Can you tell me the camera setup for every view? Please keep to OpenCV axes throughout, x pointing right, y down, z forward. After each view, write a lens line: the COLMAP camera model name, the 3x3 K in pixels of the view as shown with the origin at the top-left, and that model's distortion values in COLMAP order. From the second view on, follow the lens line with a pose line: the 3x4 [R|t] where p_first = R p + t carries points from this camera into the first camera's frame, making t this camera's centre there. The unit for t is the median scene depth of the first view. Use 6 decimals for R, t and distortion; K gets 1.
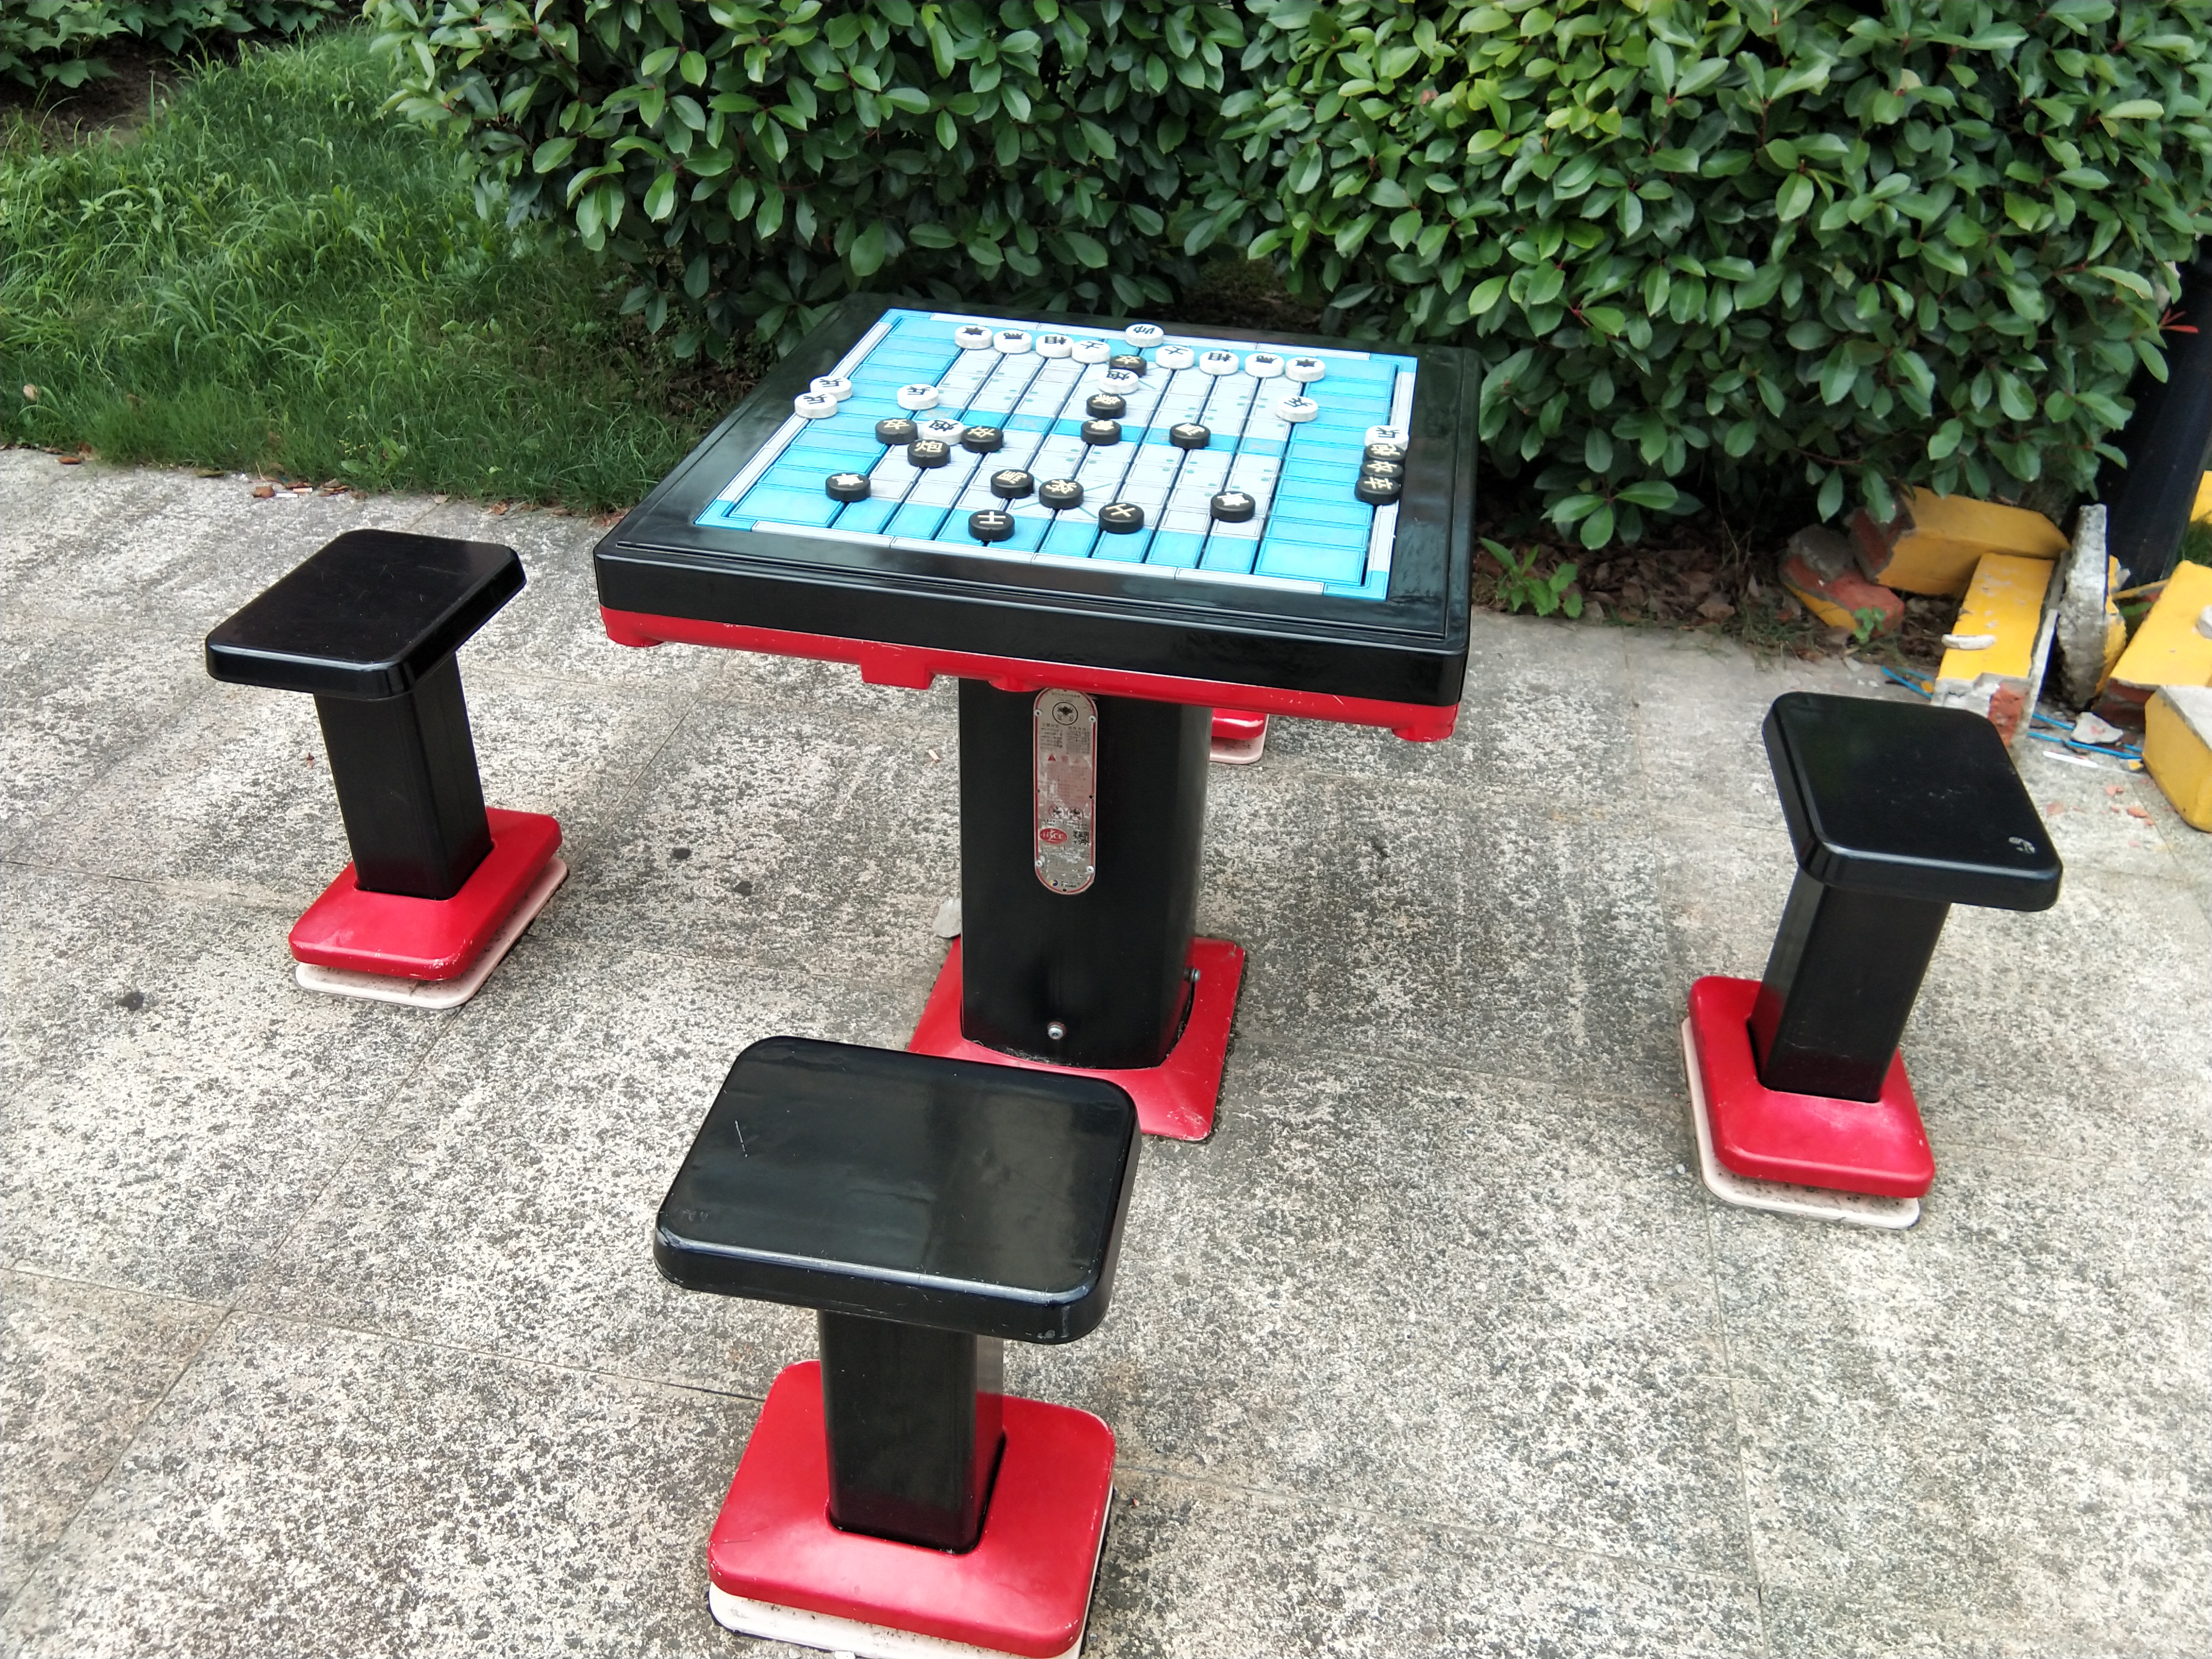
lens RADIAL K [[1770.9, 0, 1106.0], [0, 1770.9, 829.5], [0, 0, 1]] dist [0.009955, -0.045025]
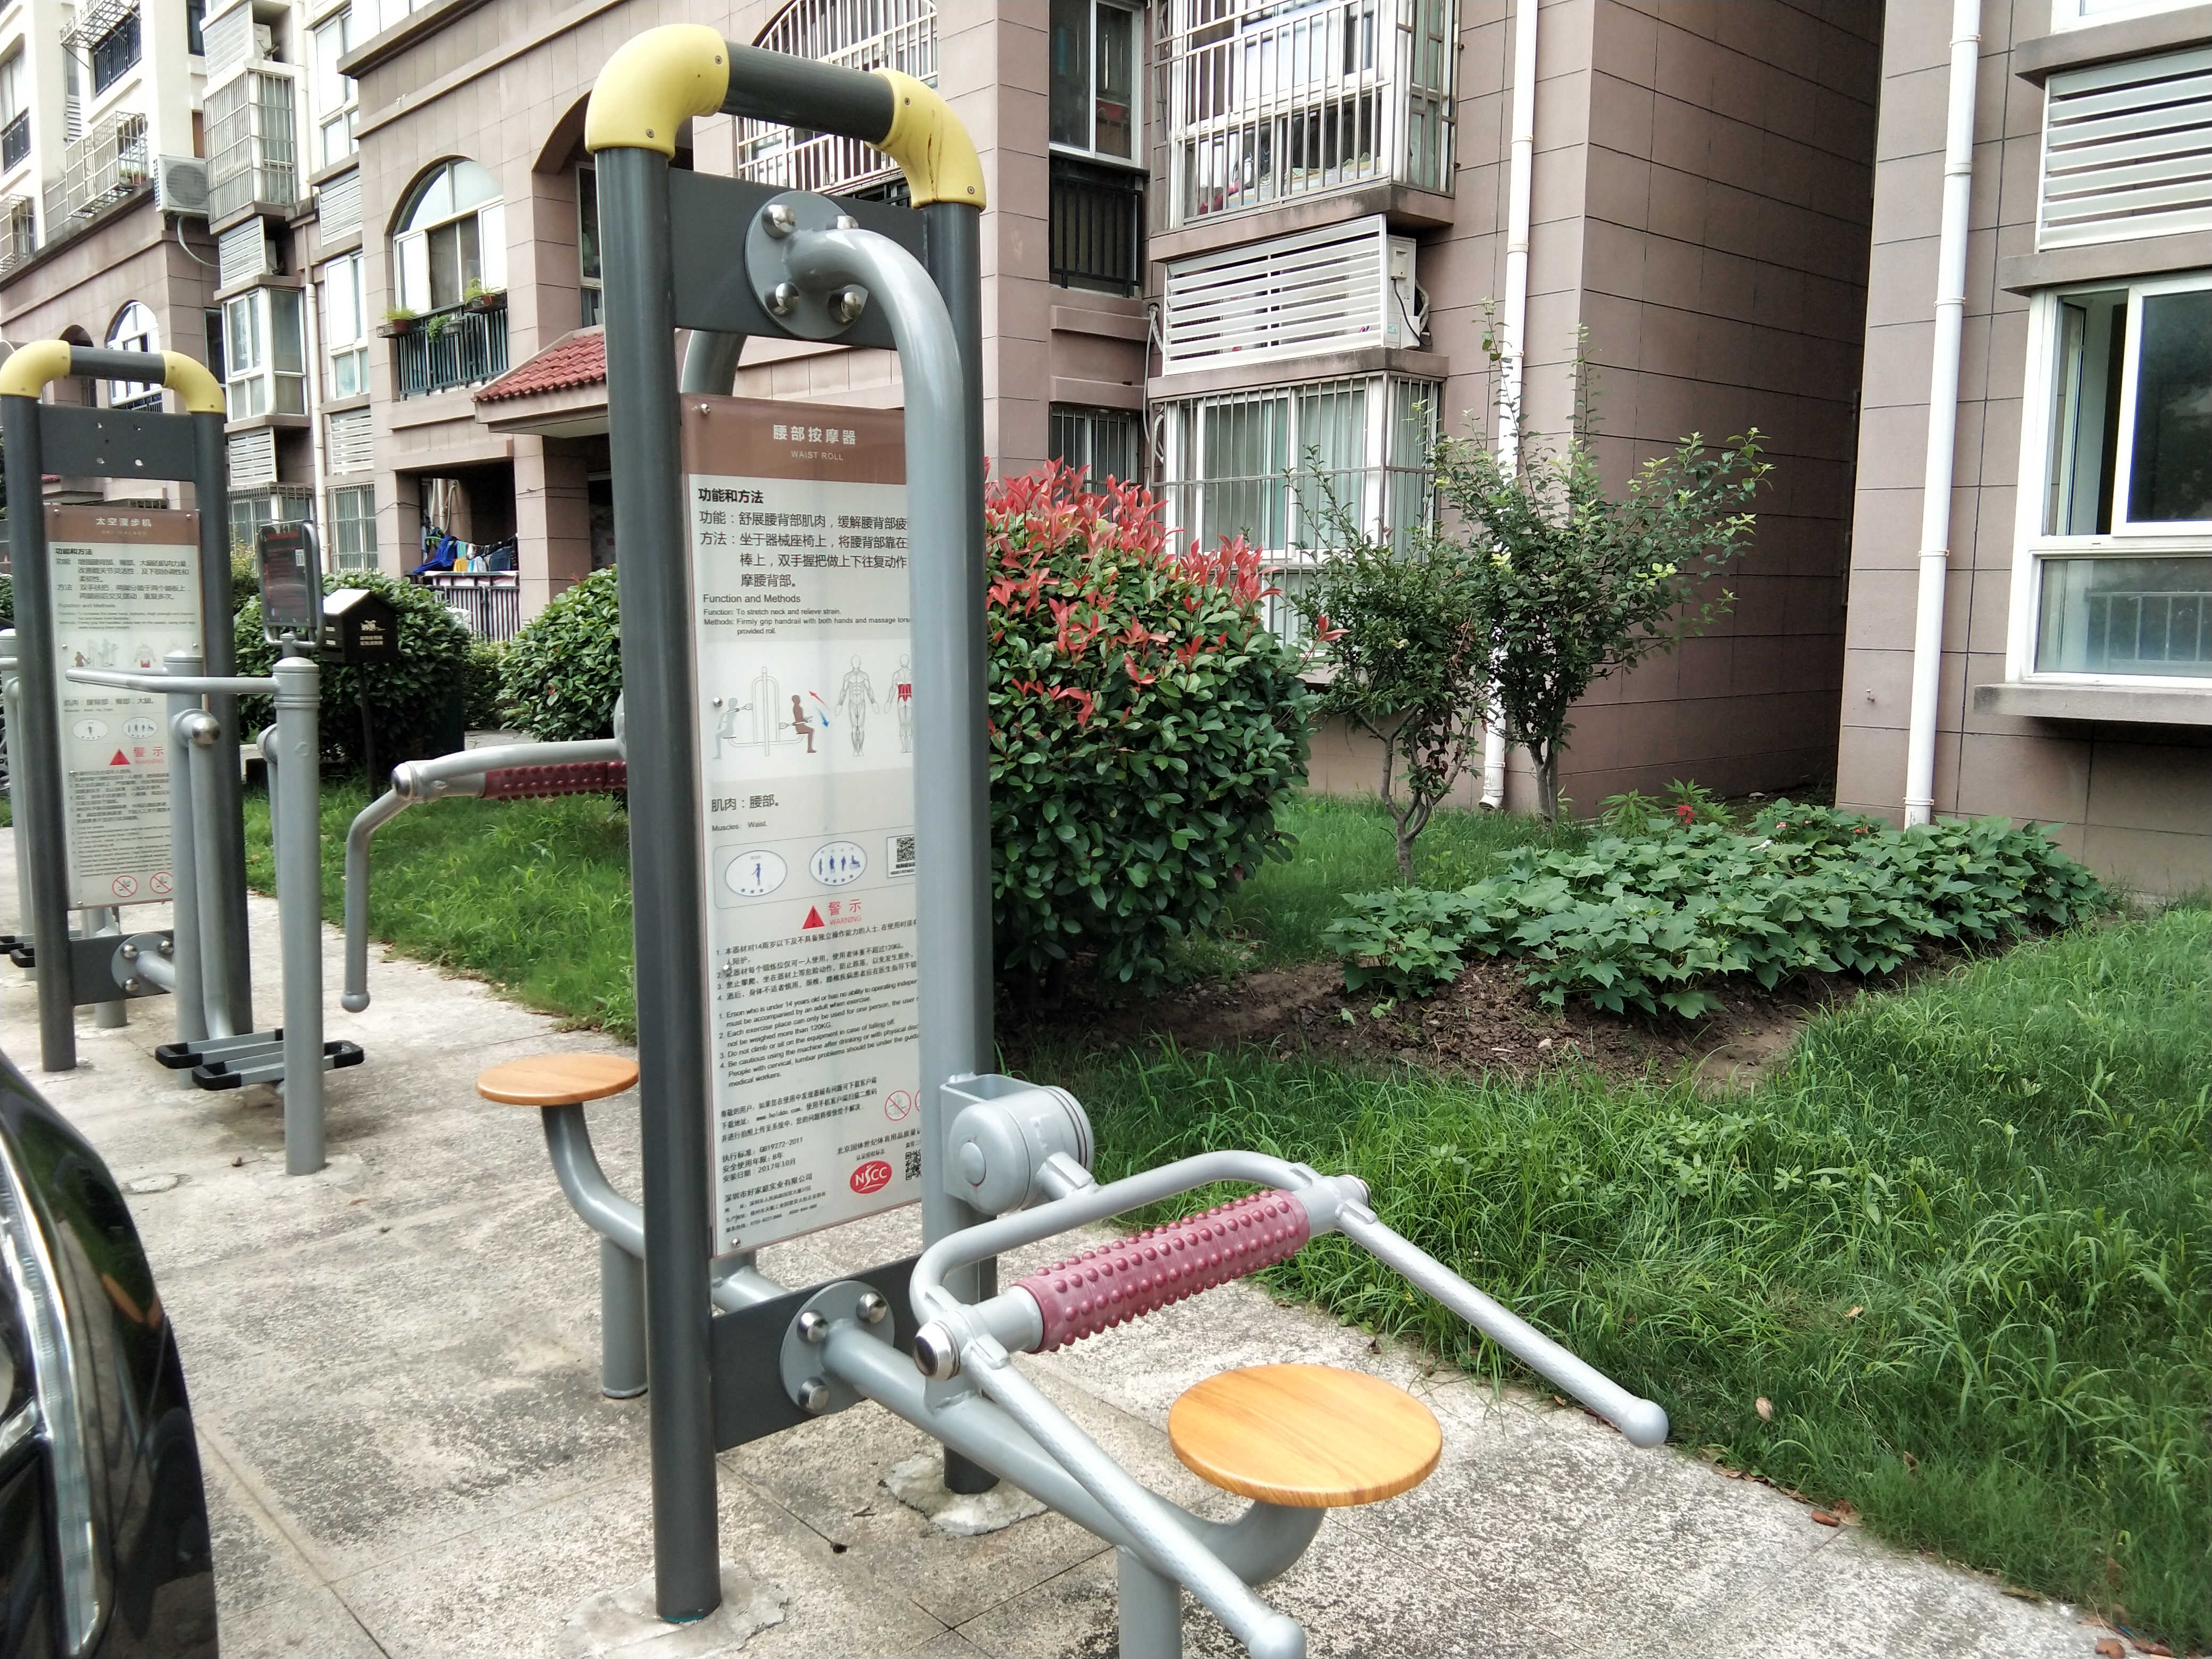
lens RADIAL K [[1770.9, 0, 1106.0], [0, 1770.9, 829.5], [0, 0, 1]] dist [0.009955, -0.045025]
pose [[0.781615, 0.039002, -0.622541, -0.222757], [-0.315408, 0.885760, -0.340509, -0.068736], [0.538141, 0.462501, 0.704625, 0.059985]]
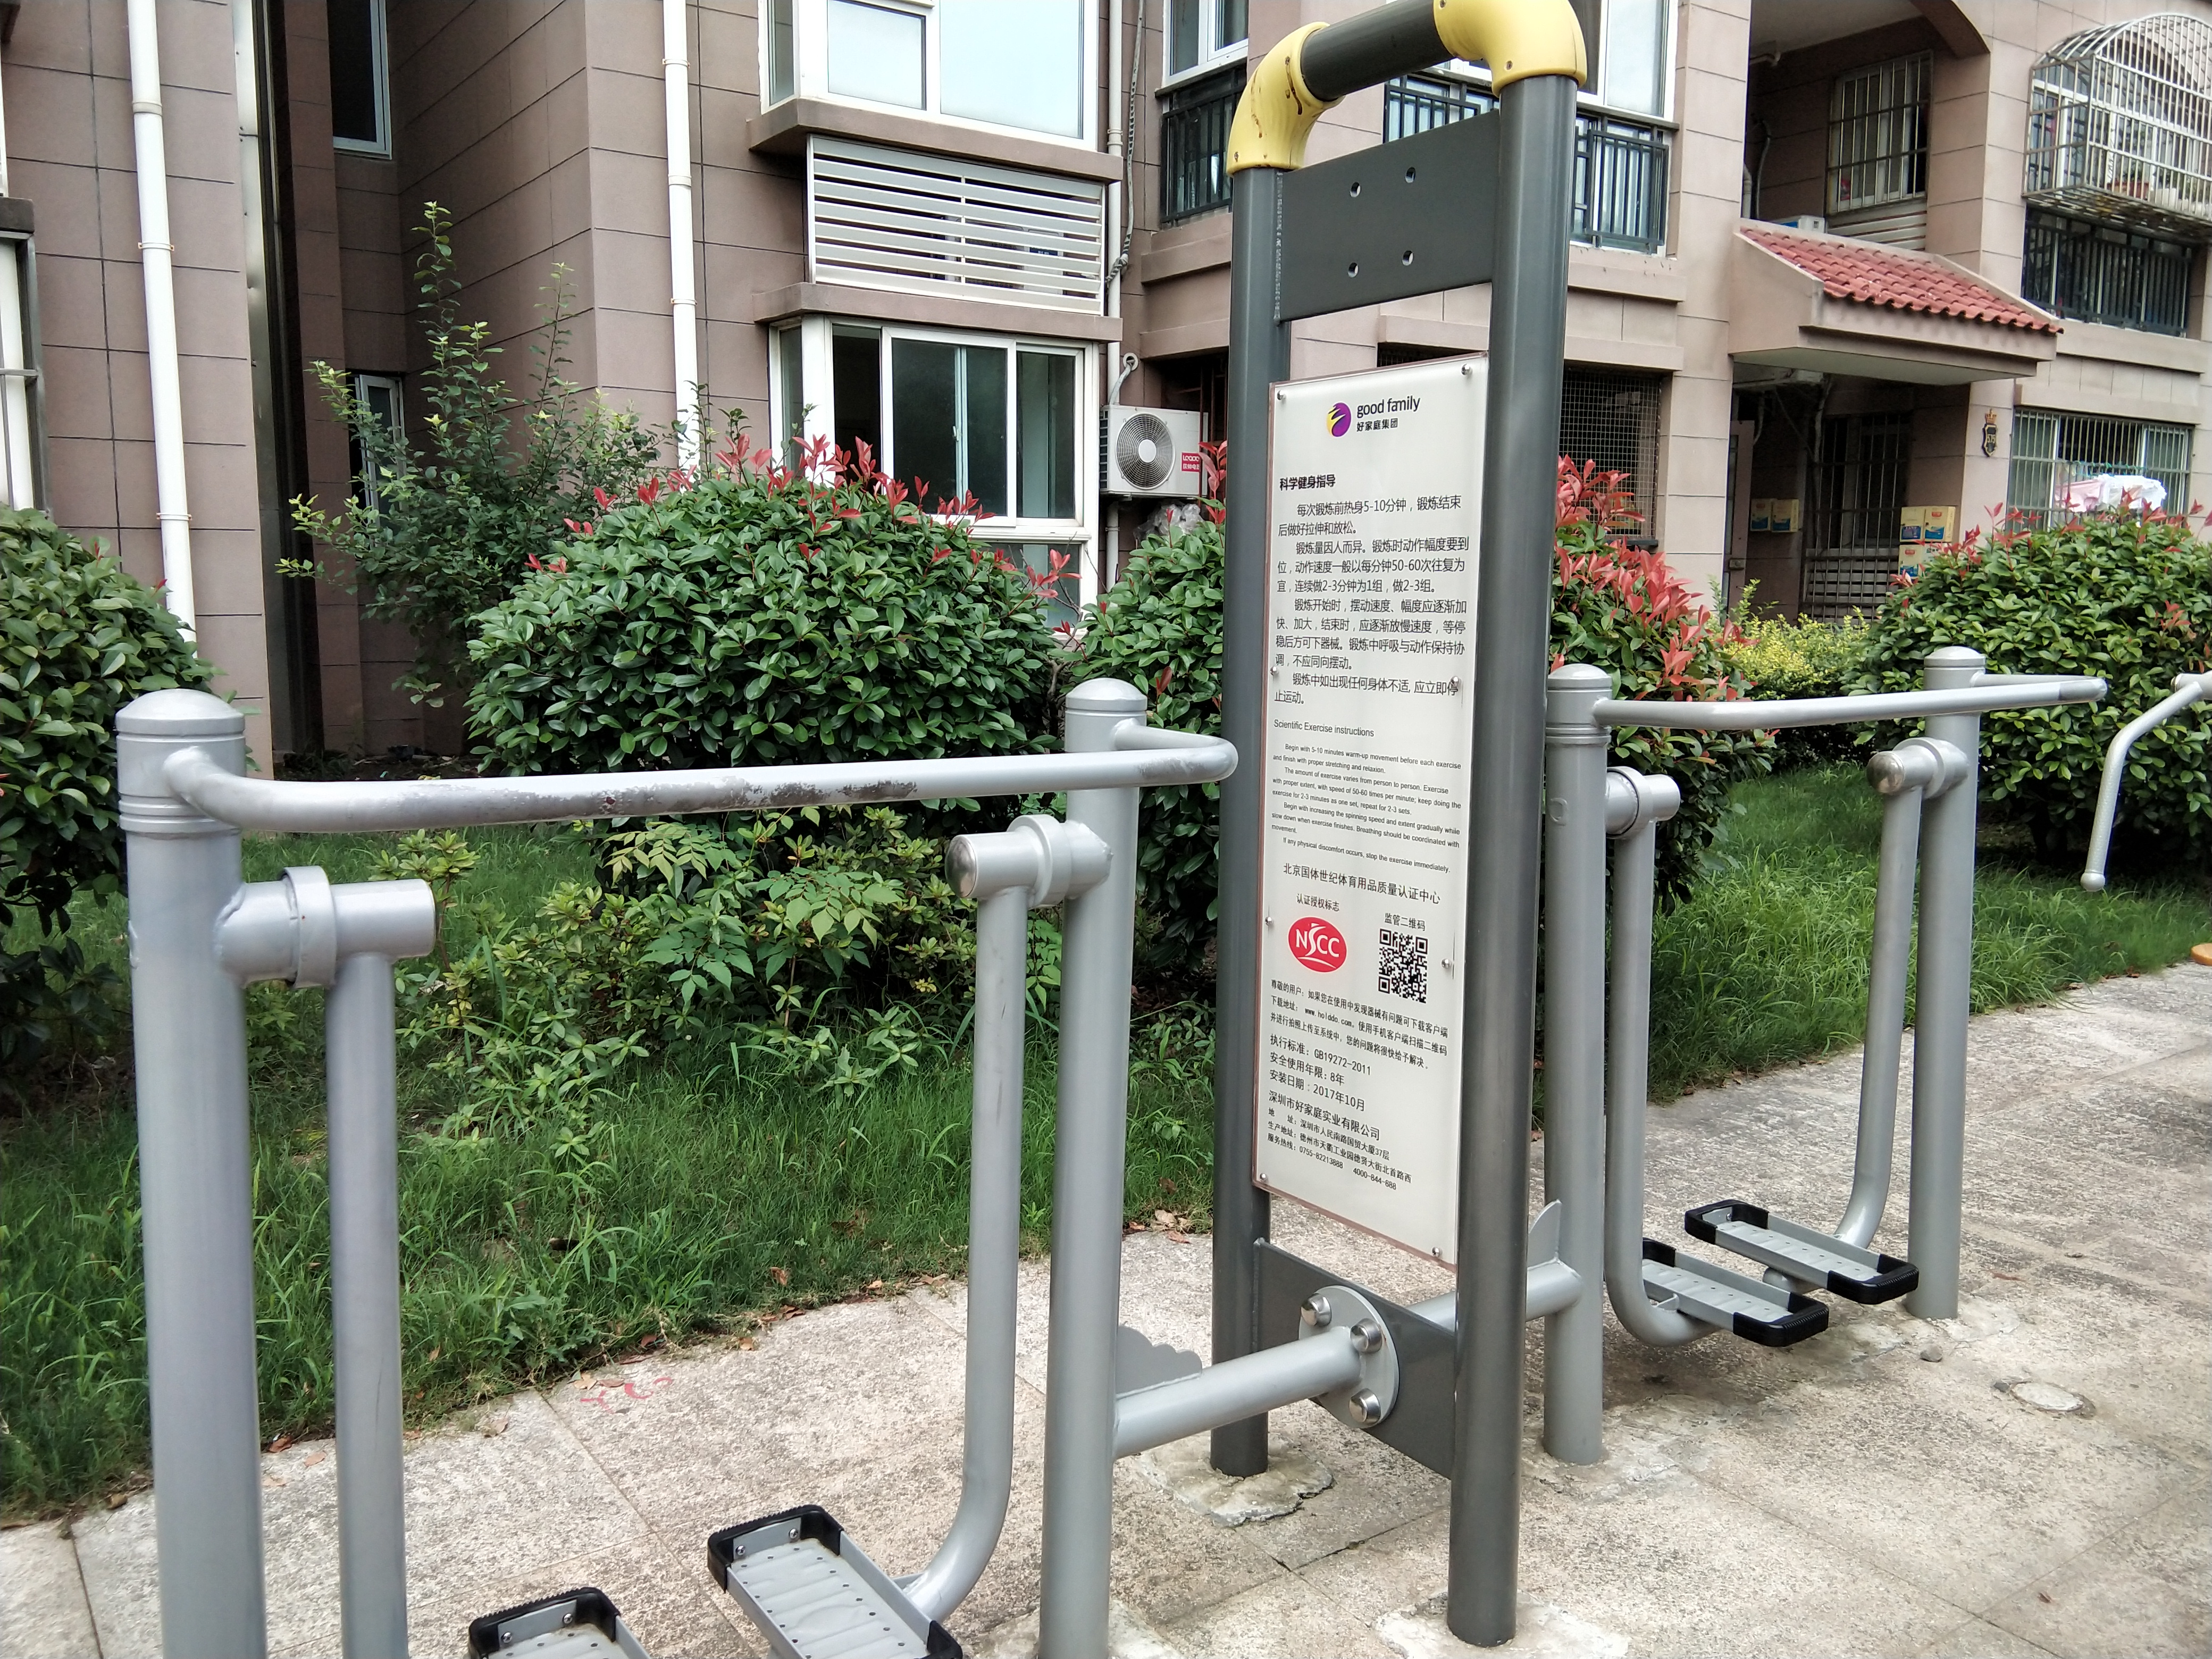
lens RADIAL K [[1770.9, 0, 1106.0], [0, 1770.9, 829.5], [0, 0, 1]] dist [0.009955, -0.045025]
pose [[0.710635, -0.128034, 0.691813, -2.660924], [0.404678, 0.878748, -0.253058, -0.296360], [-0.575529, 0.459794, 0.676281, 0.270376]]
